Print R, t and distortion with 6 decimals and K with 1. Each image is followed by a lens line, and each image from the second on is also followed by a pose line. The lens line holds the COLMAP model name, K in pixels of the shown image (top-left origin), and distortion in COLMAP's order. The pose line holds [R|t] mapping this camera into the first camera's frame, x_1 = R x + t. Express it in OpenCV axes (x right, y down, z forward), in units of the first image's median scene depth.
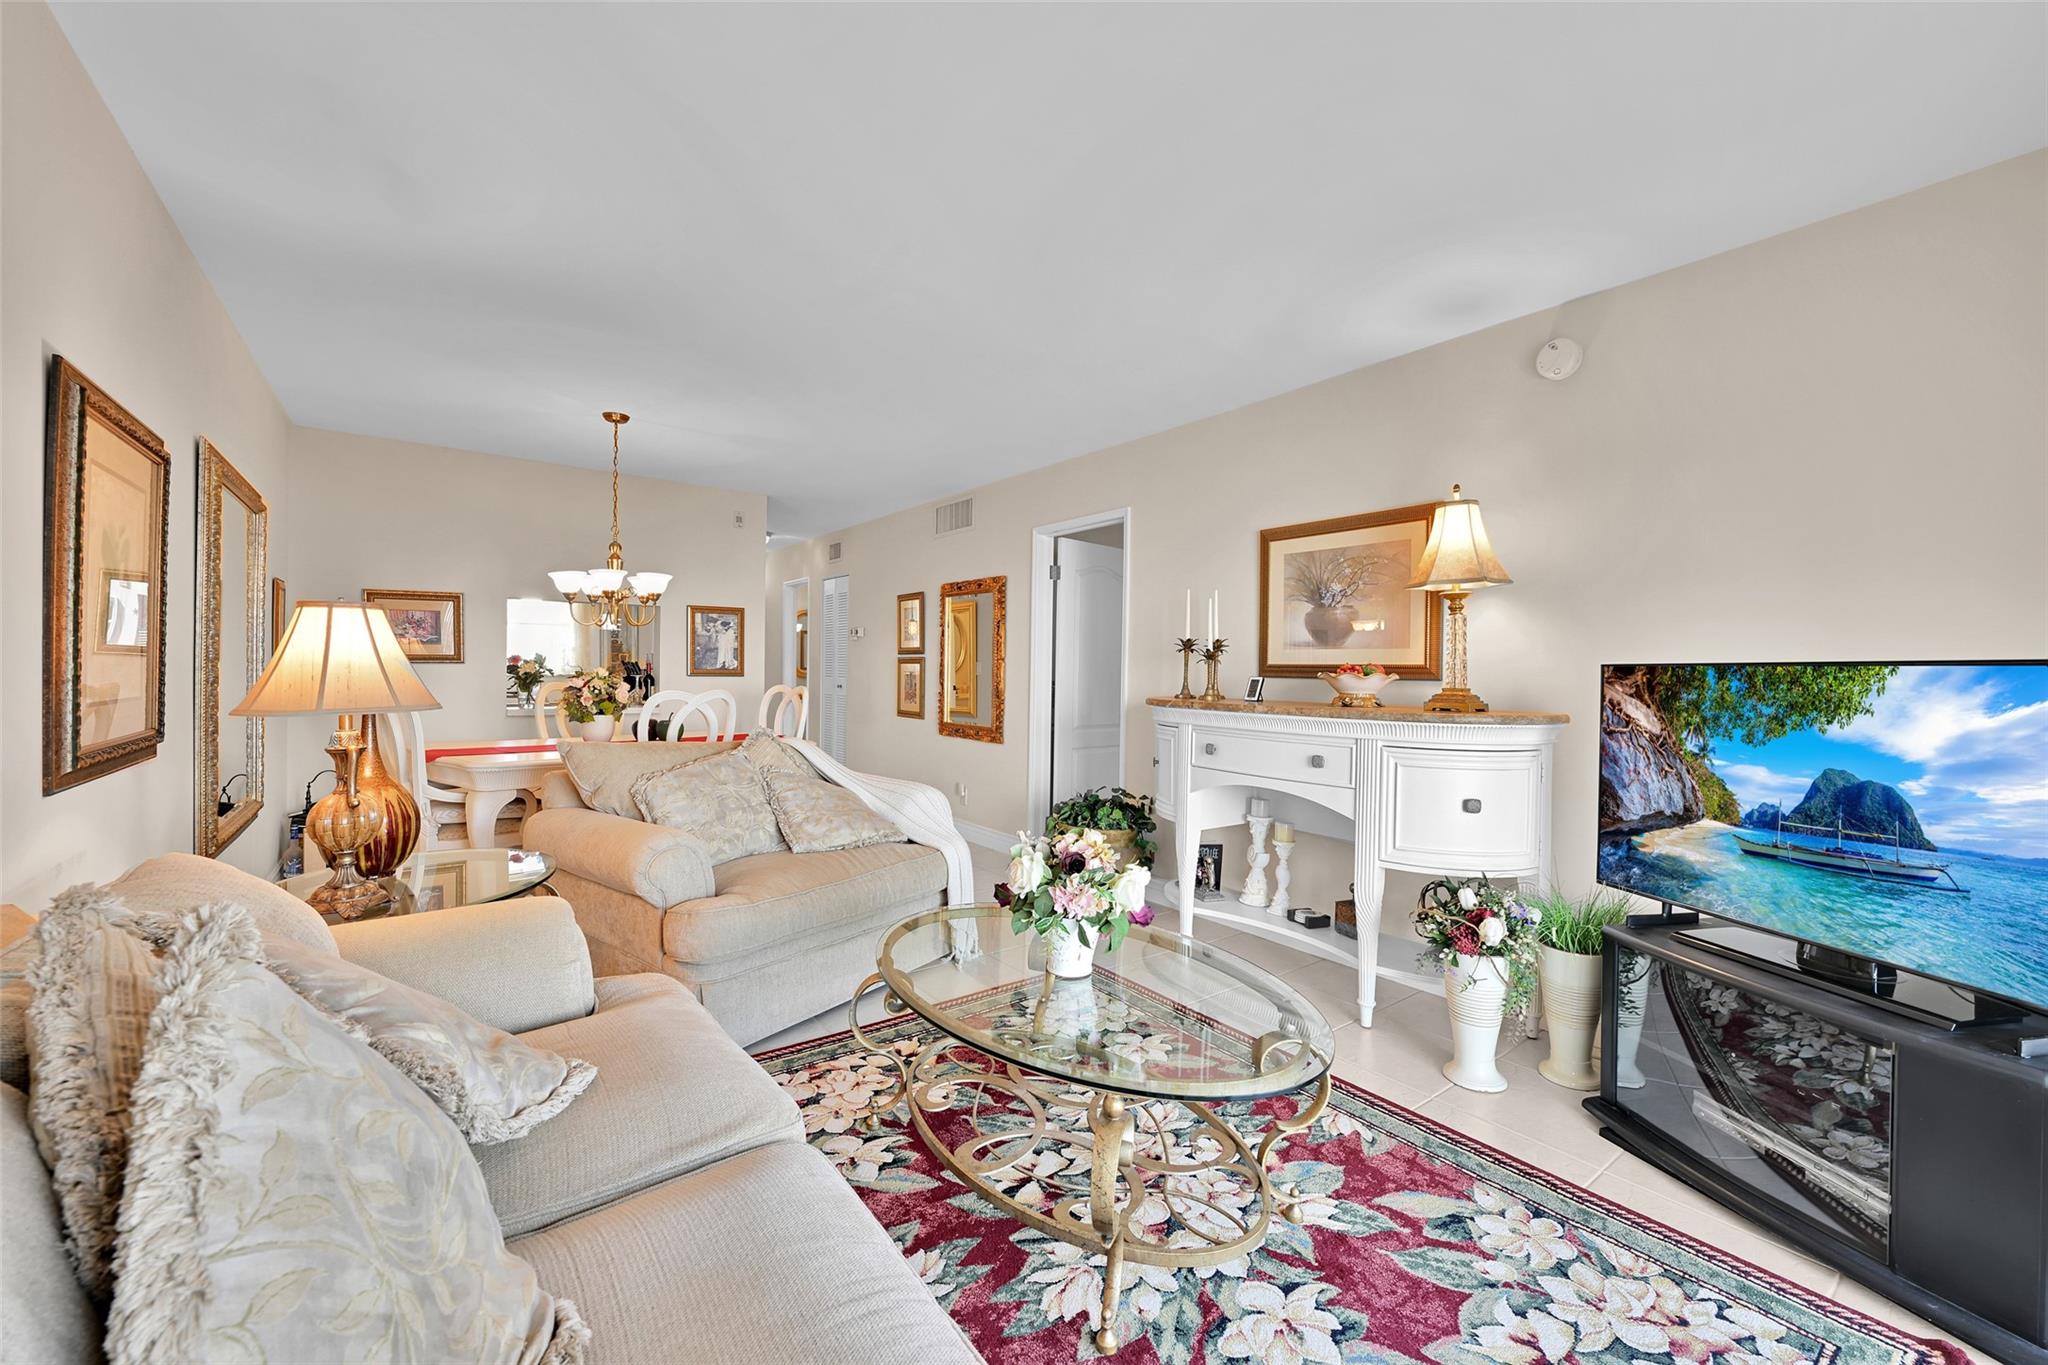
lens RADIAL K [[811.5, 0, 1021.0], [0, 811.5, 683.6], [0, 0, 1]] dist [0.001392, 0.000944]
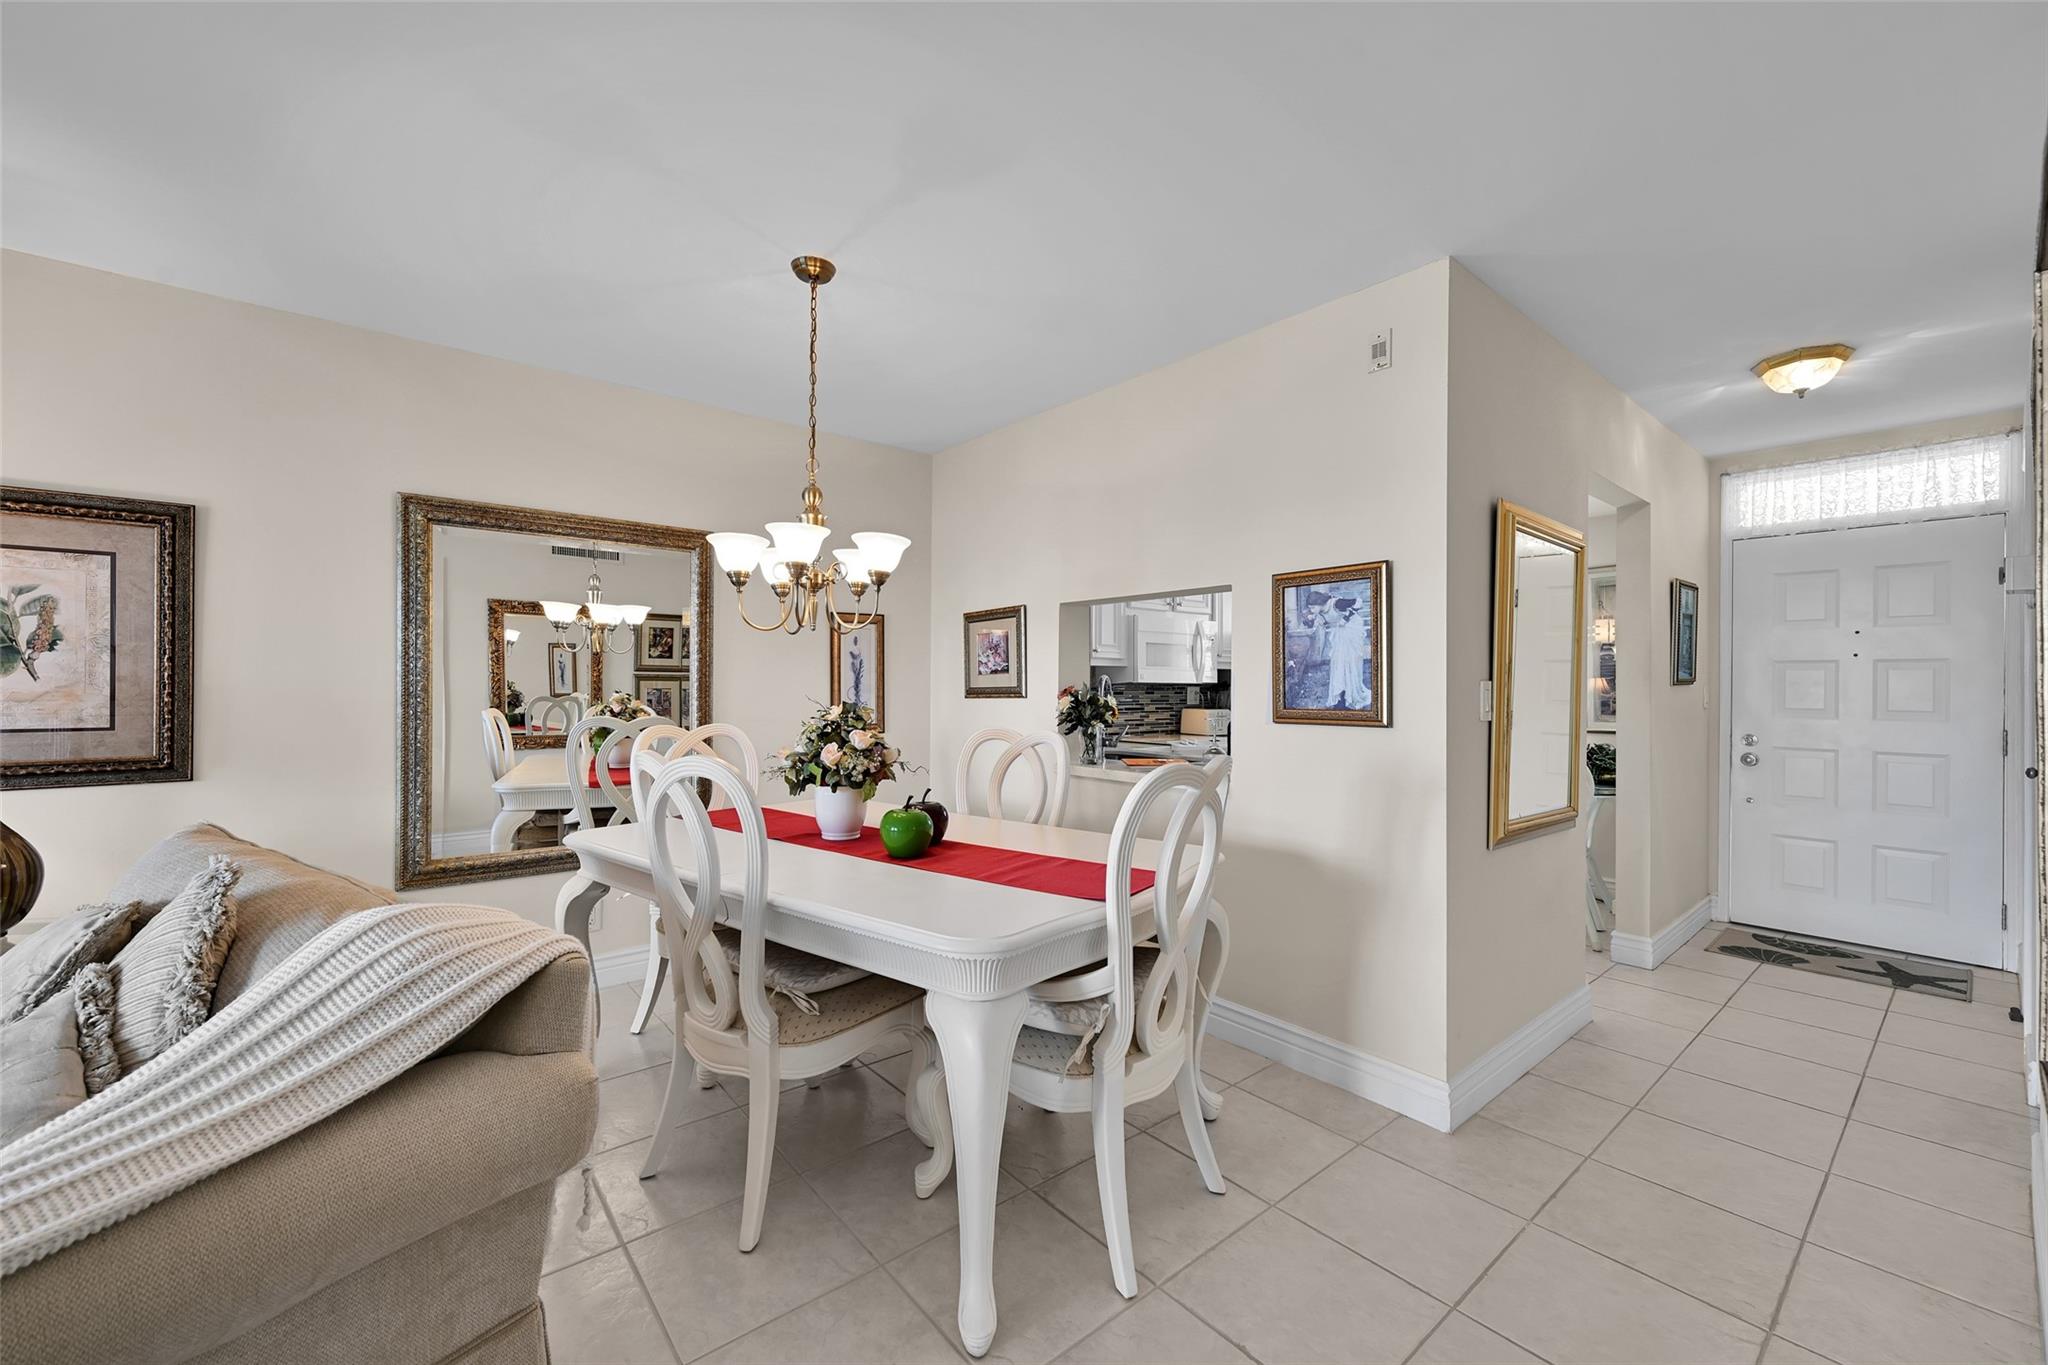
lens RADIAL K [[811.5, 0, 1028.0], [0, 811.5, 683.9], [0, 0, 1]] dist [0.001392, 0.000944]
pose [[0.055254, -0.019003, -0.998291, 0.118179], [-0.021156, 0.999572, -0.020198, -0.040130], [0.998248, 0.022236, 0.054828, 1.701943]]
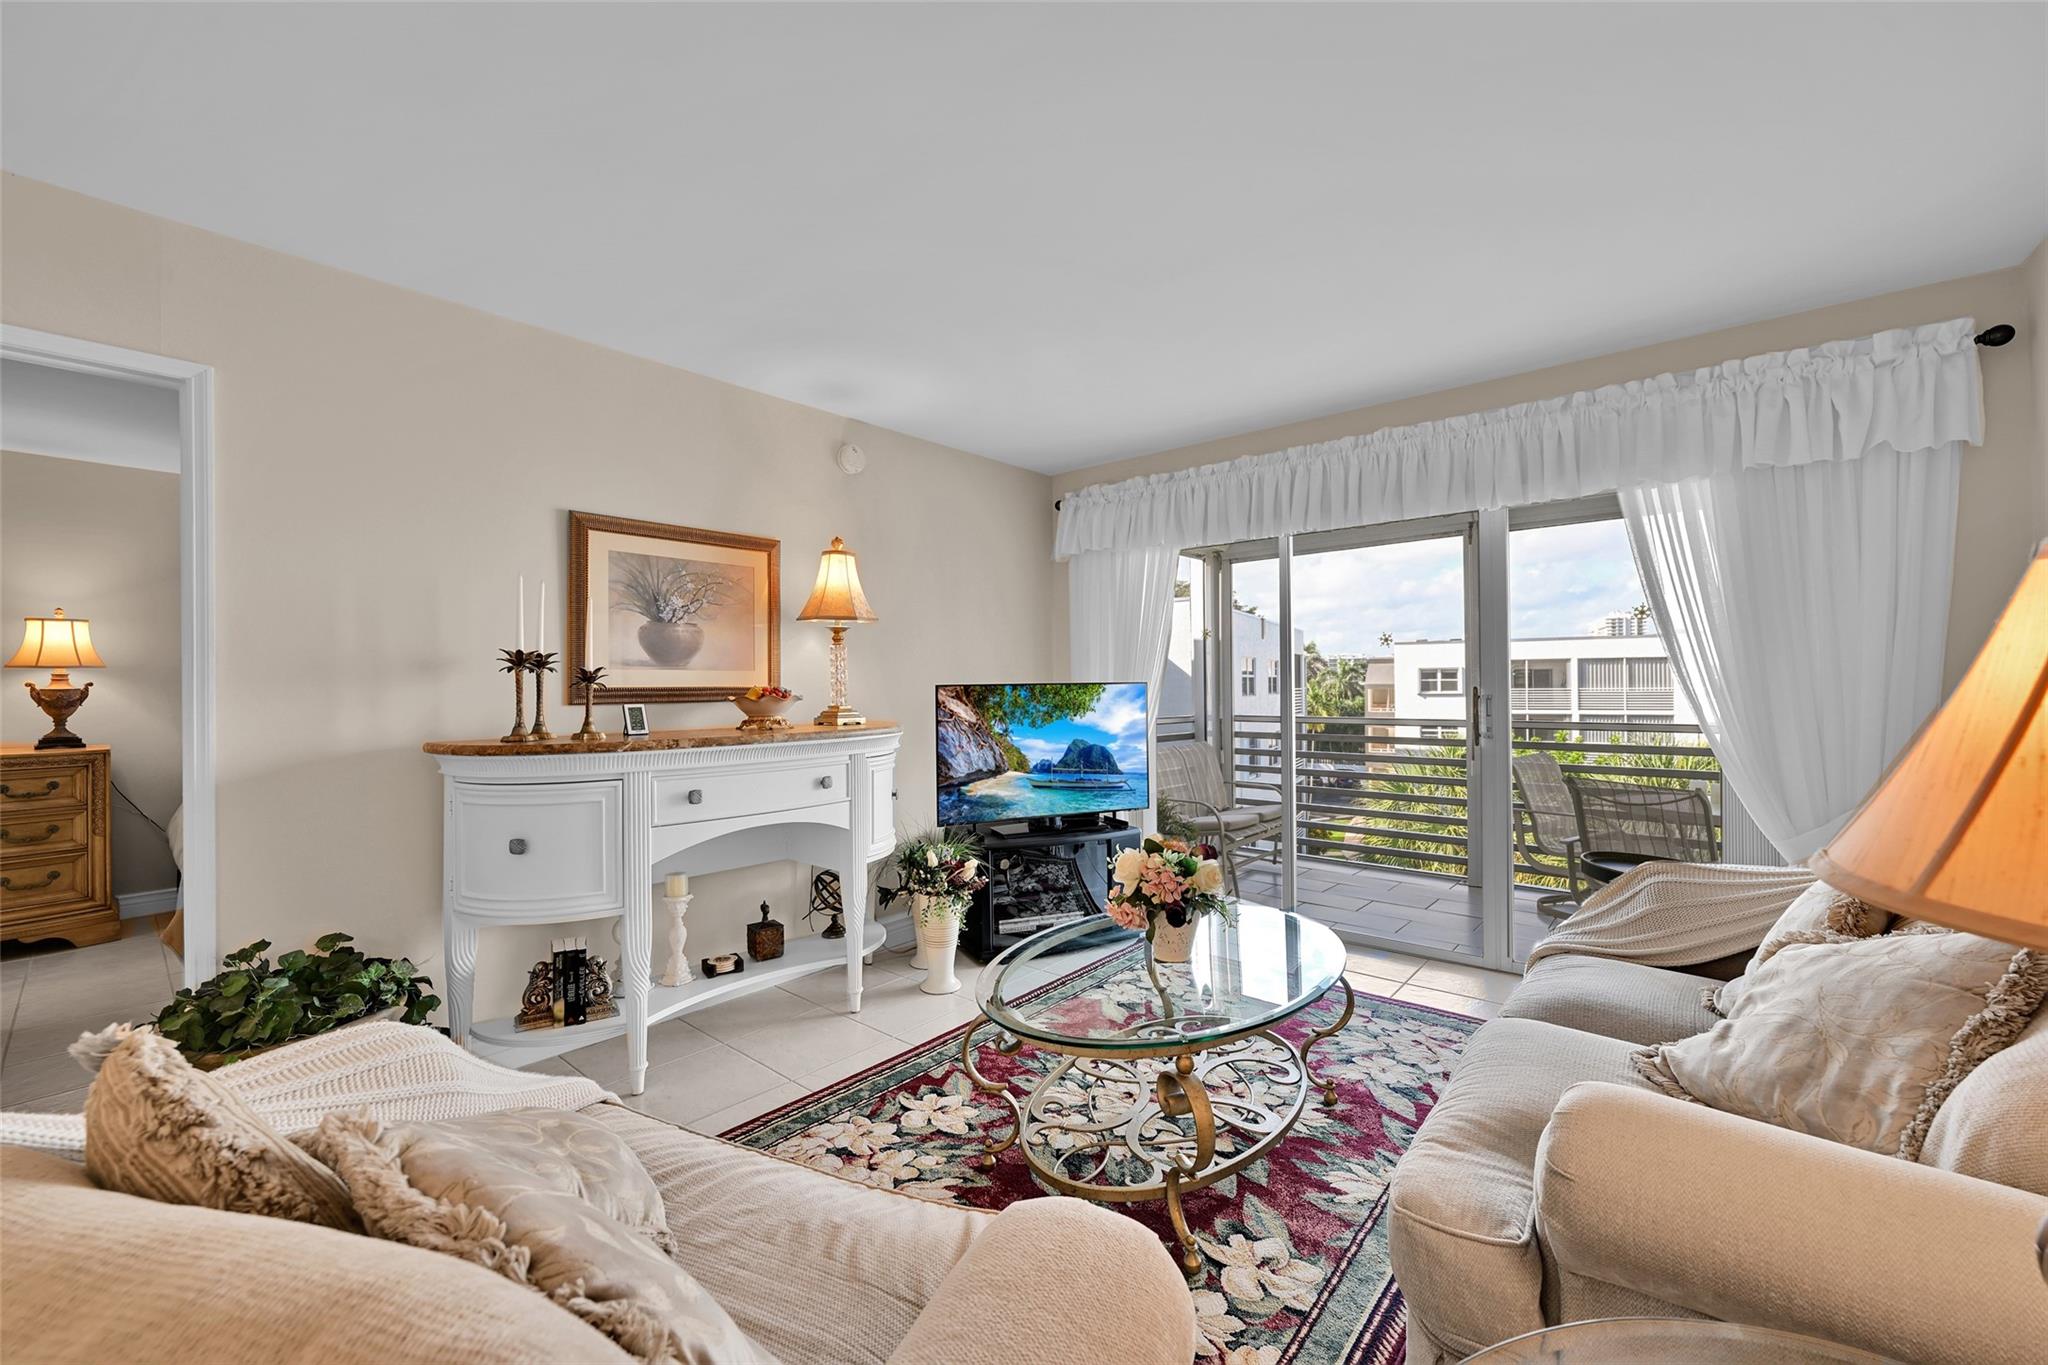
lens RADIAL K [[811.5, 0, 1018.3], [0, 811.5, 681.0], [0, 0, 1]] dist [0.001392, 0.000944]
pose [[-0.216880, -0.010545, 0.976141, -0.712998], [0.021841, 0.999639, 0.015651, -0.044137], [-0.975954, 0.024714, -0.216571, 1.019508]]
